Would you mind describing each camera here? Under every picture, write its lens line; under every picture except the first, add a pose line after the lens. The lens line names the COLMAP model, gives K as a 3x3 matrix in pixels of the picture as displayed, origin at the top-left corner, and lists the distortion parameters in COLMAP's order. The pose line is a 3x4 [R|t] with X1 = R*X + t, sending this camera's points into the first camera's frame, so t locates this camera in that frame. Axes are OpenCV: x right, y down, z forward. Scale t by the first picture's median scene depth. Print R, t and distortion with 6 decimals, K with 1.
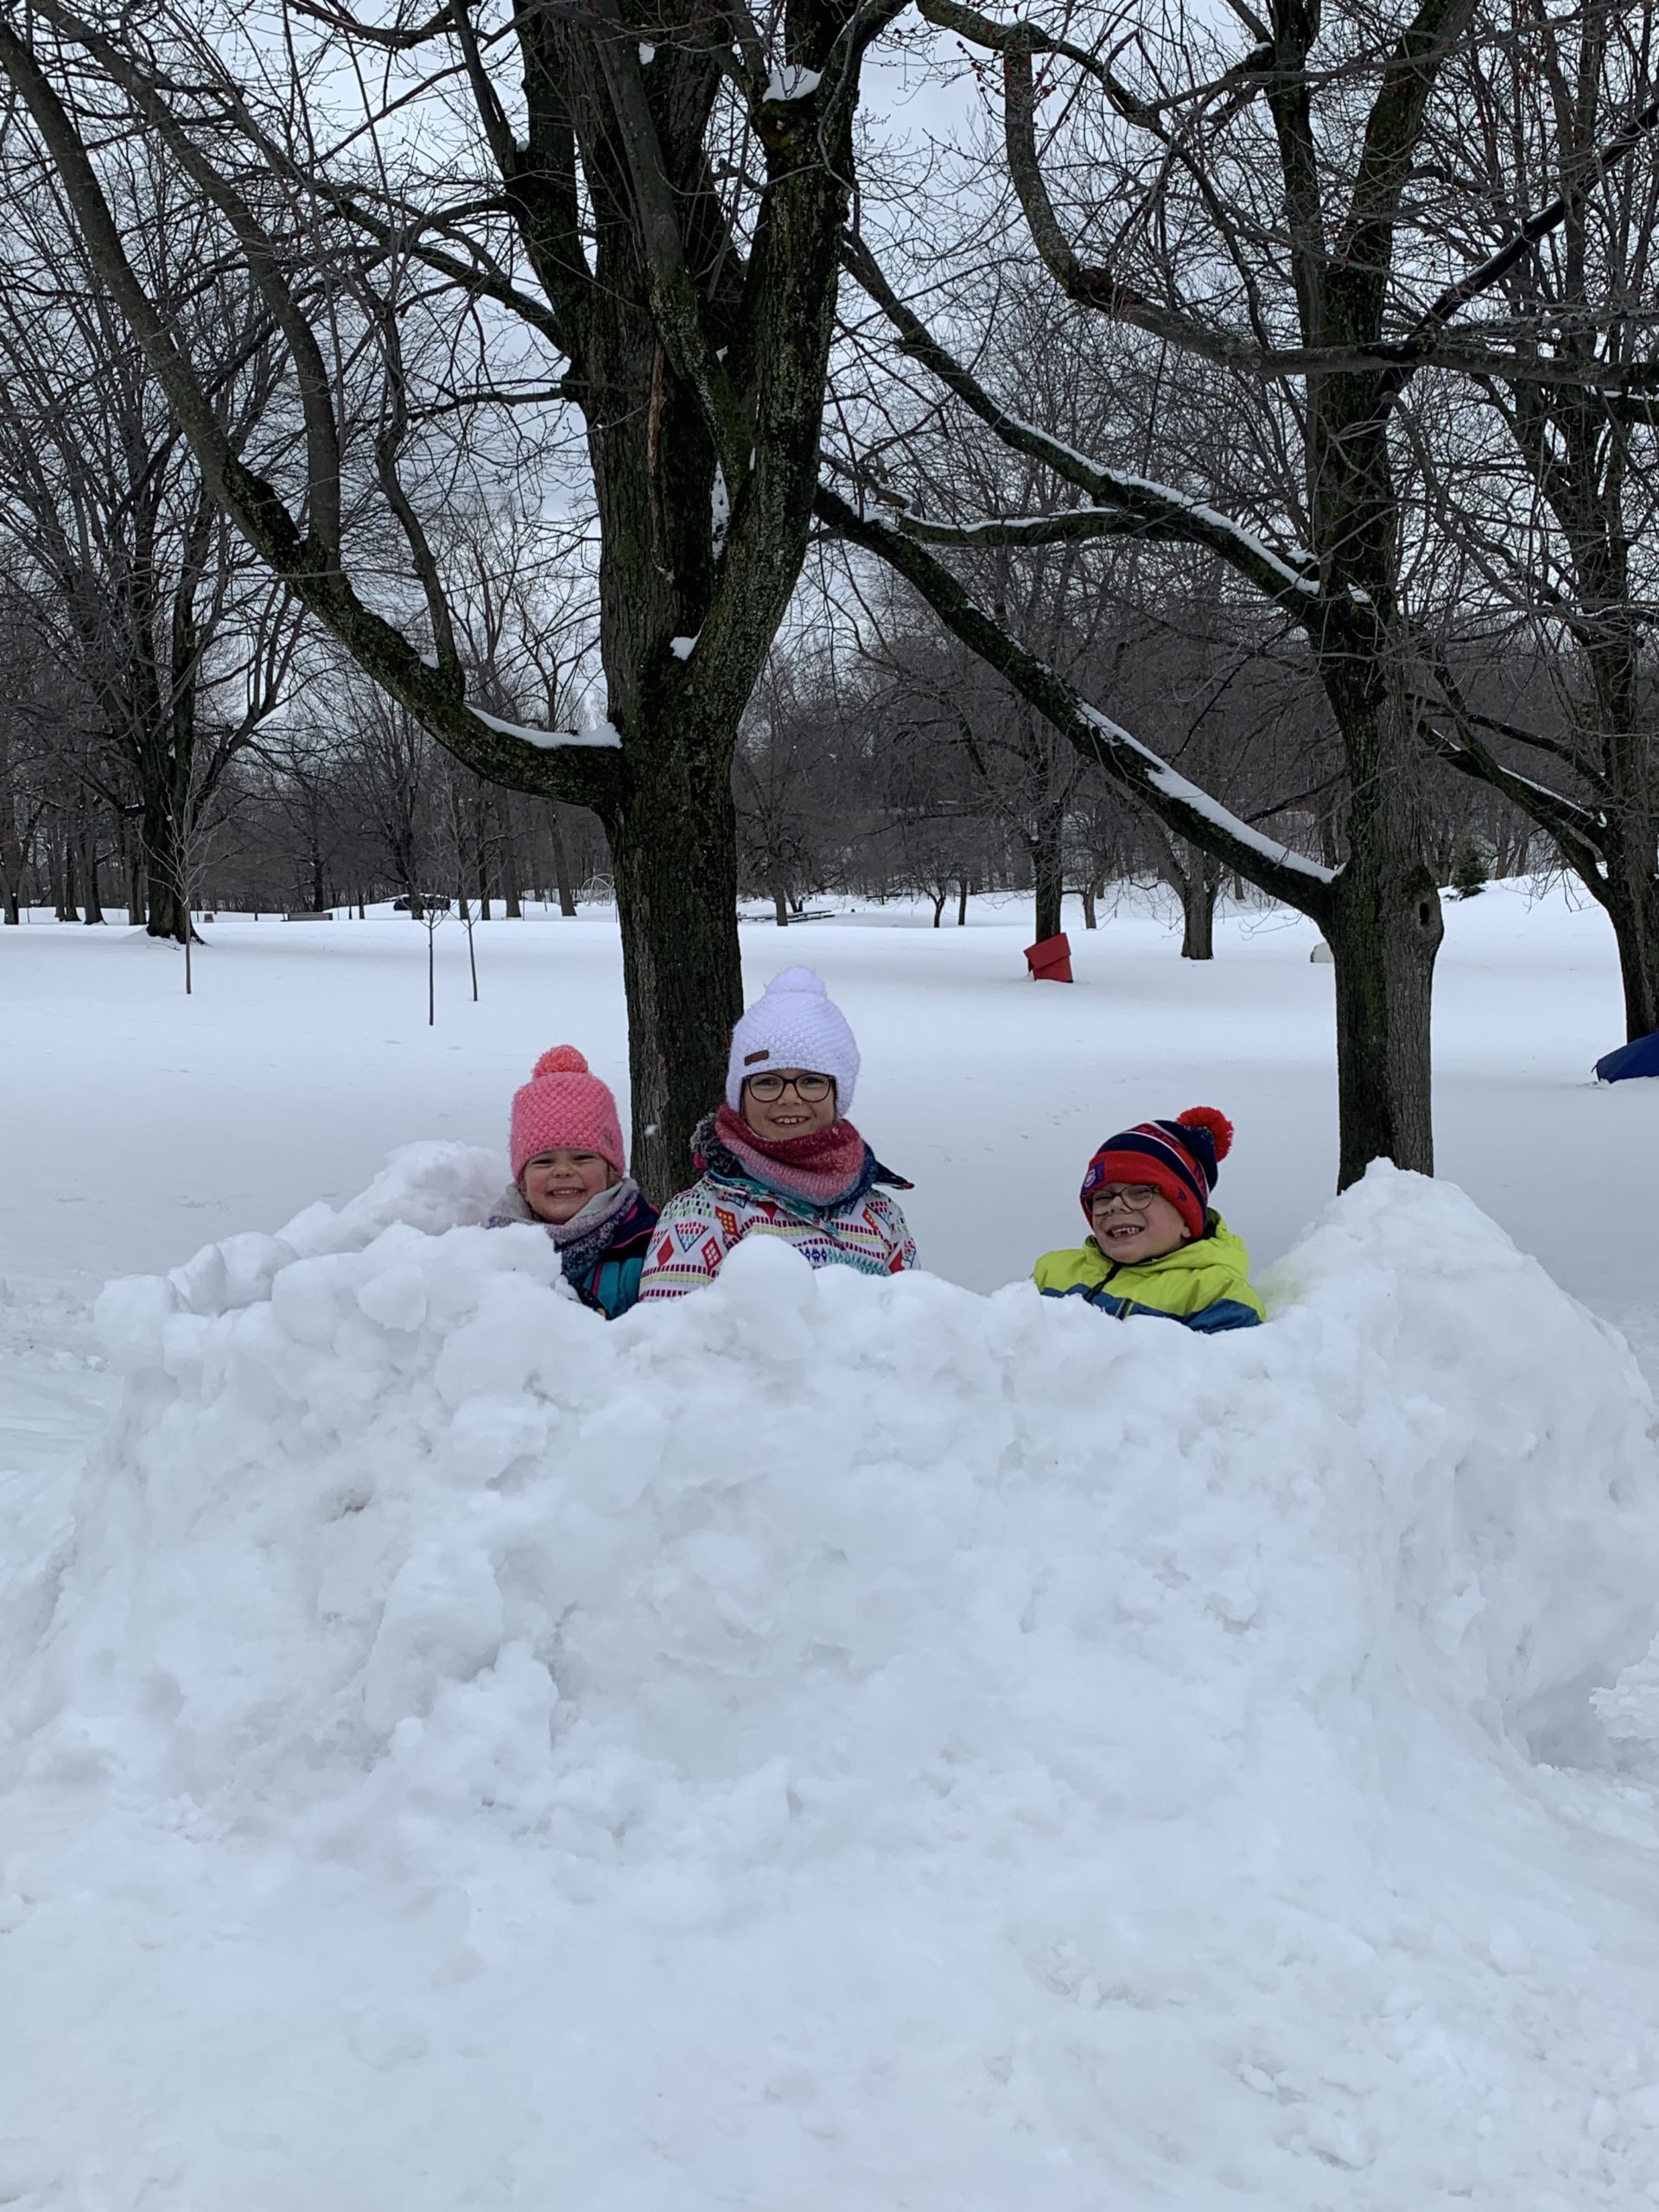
lens RADIAL K [[2222.6, 0, 829.5], [0, 2222.6, 1106.0], [0, 0, 1]] dist [0.229701, -0.806792]
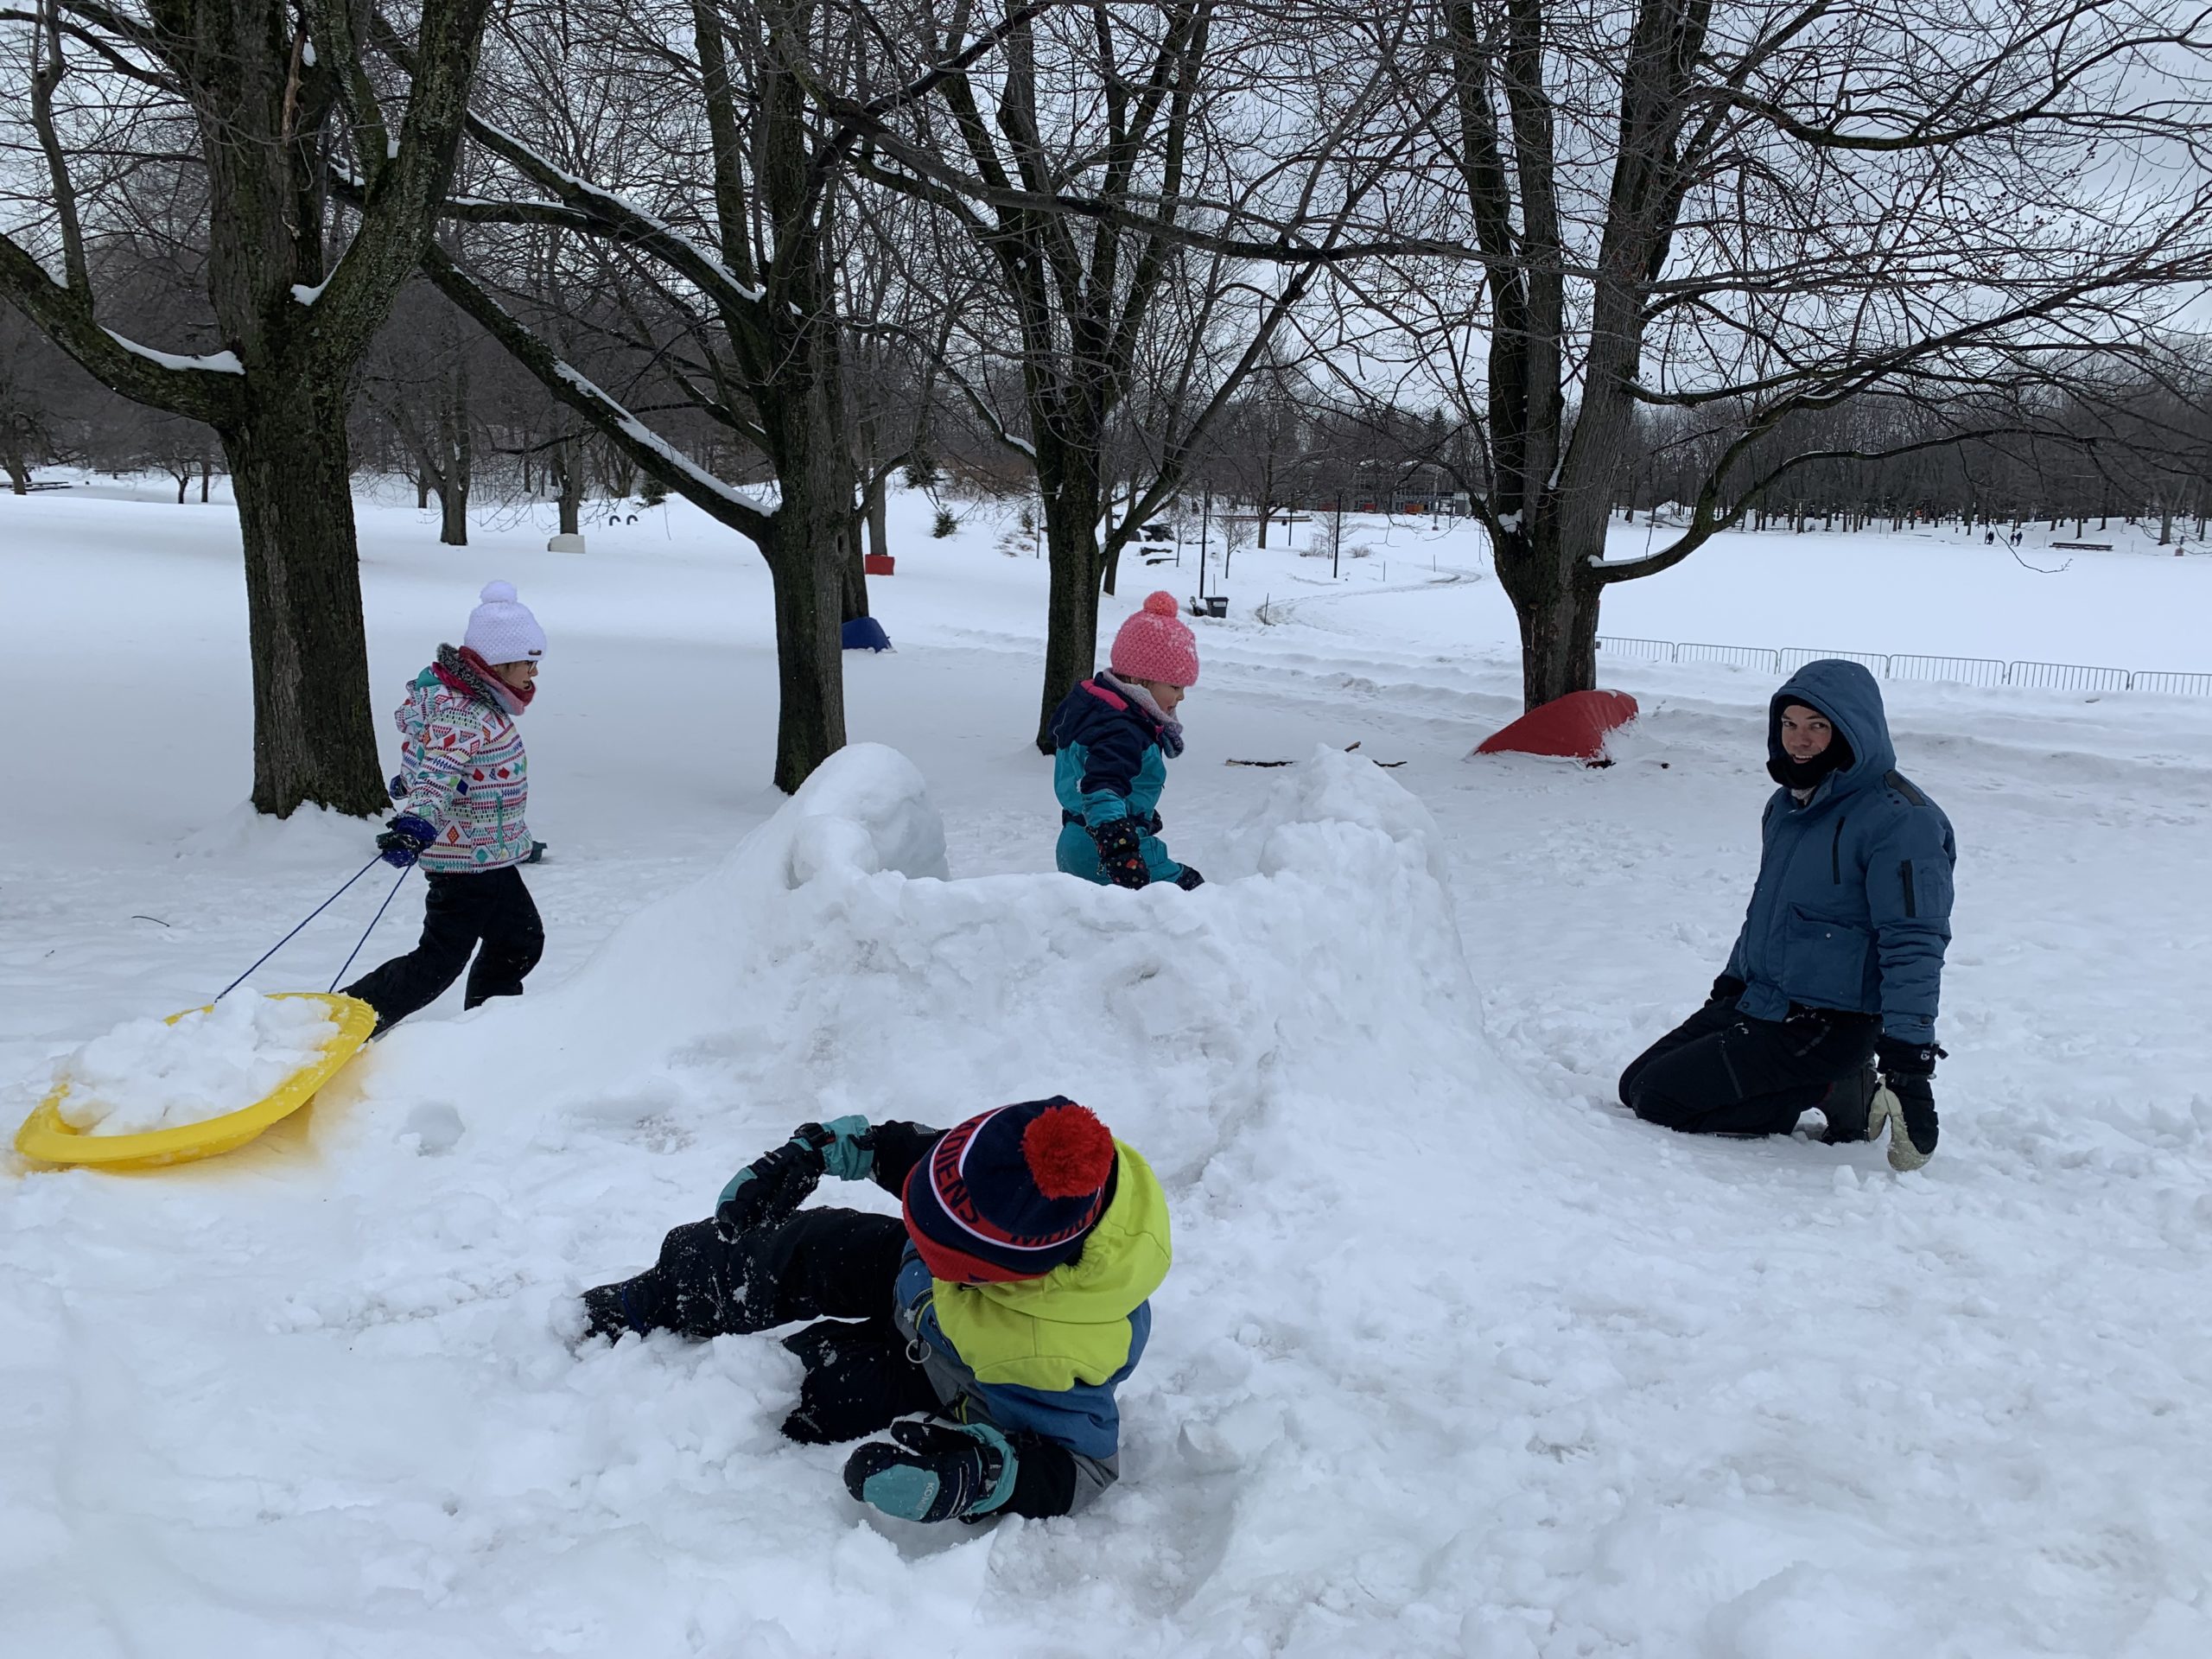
lens RADIAL K [[1683.1, 0, 1152.7], [0, 1683.1, 833.4], [0, 0, 1]] dist [0.003522, 0.000912]
pose [[0.837002, -0.051122, 0.544807, -0.159768], [-0.004397, 0.994966, 0.100118, -0.010214], [-0.547182, -0.086195, 0.832563, -0.009917]]
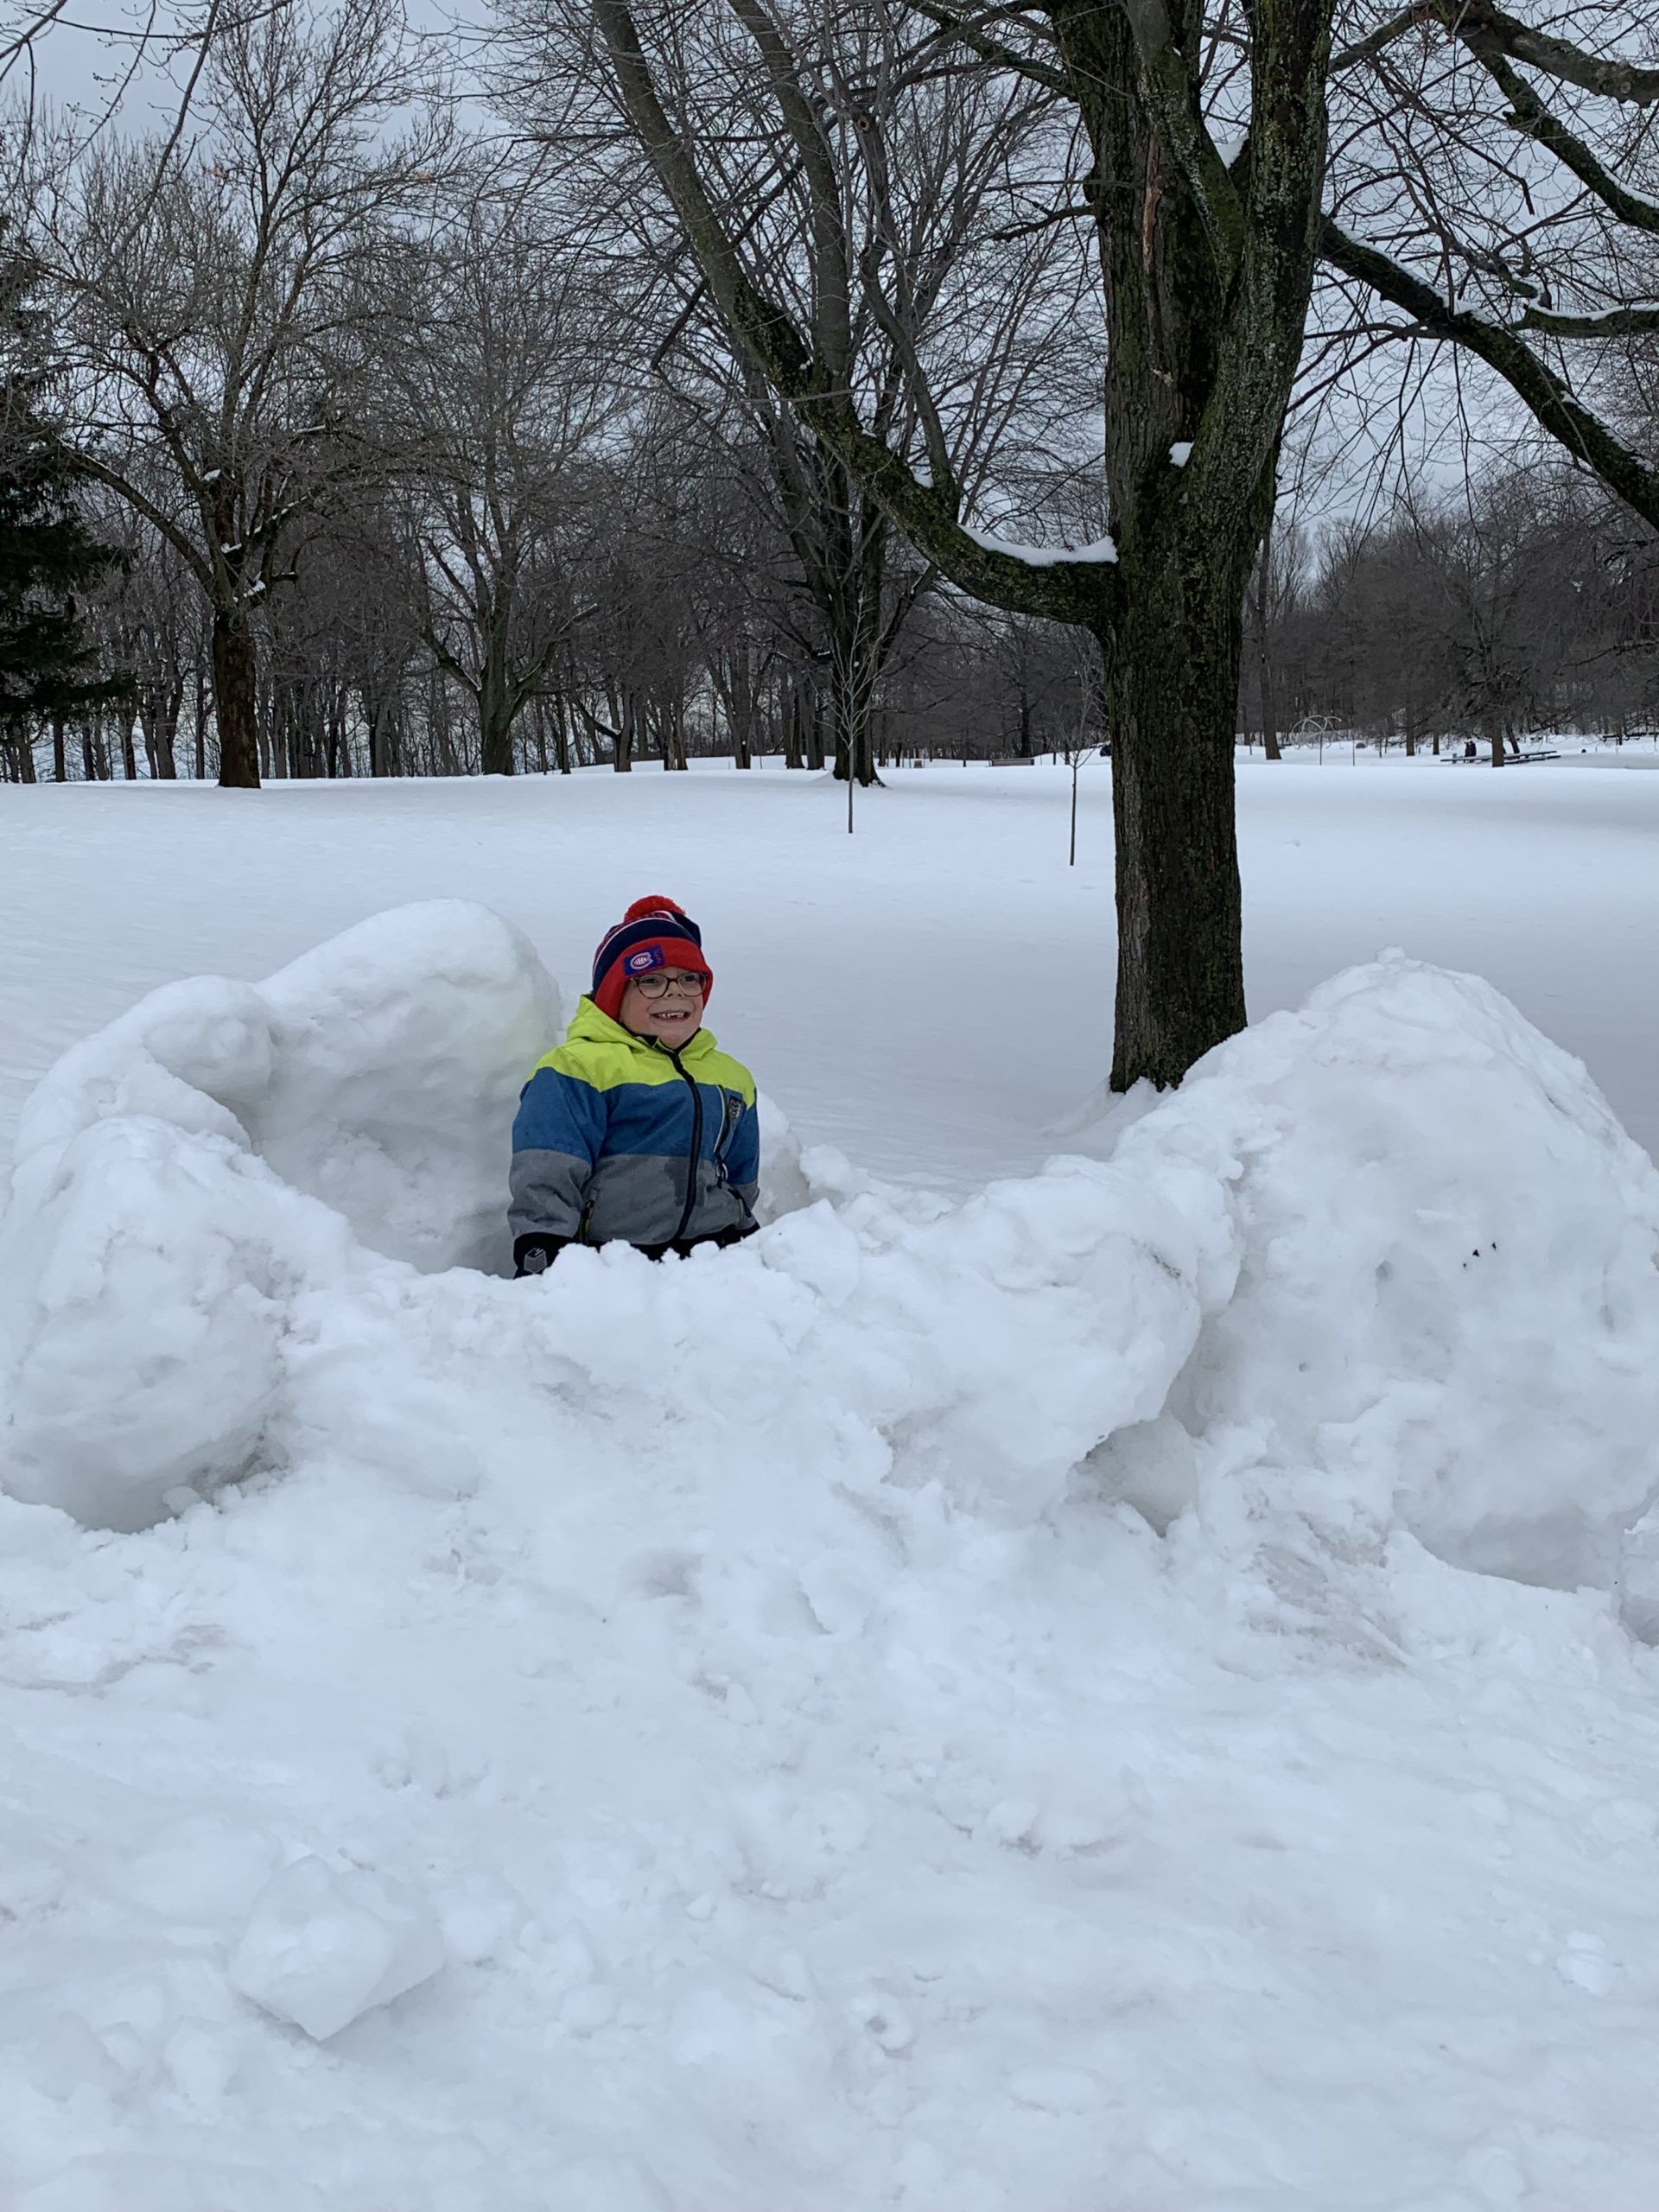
lens RADIAL K [[2242.7, 0, 829.5], [0, 2242.7, 1106.0], [0, 0, 1]] dist [0.135333, -0.362336]
pose [[0.951451, 0.045652, -0.304396, 0.083382], [-0.025237, 0.997180, 0.070671, 0.007763], [0.306764, -0.059558, 0.949920, 0.013036]]
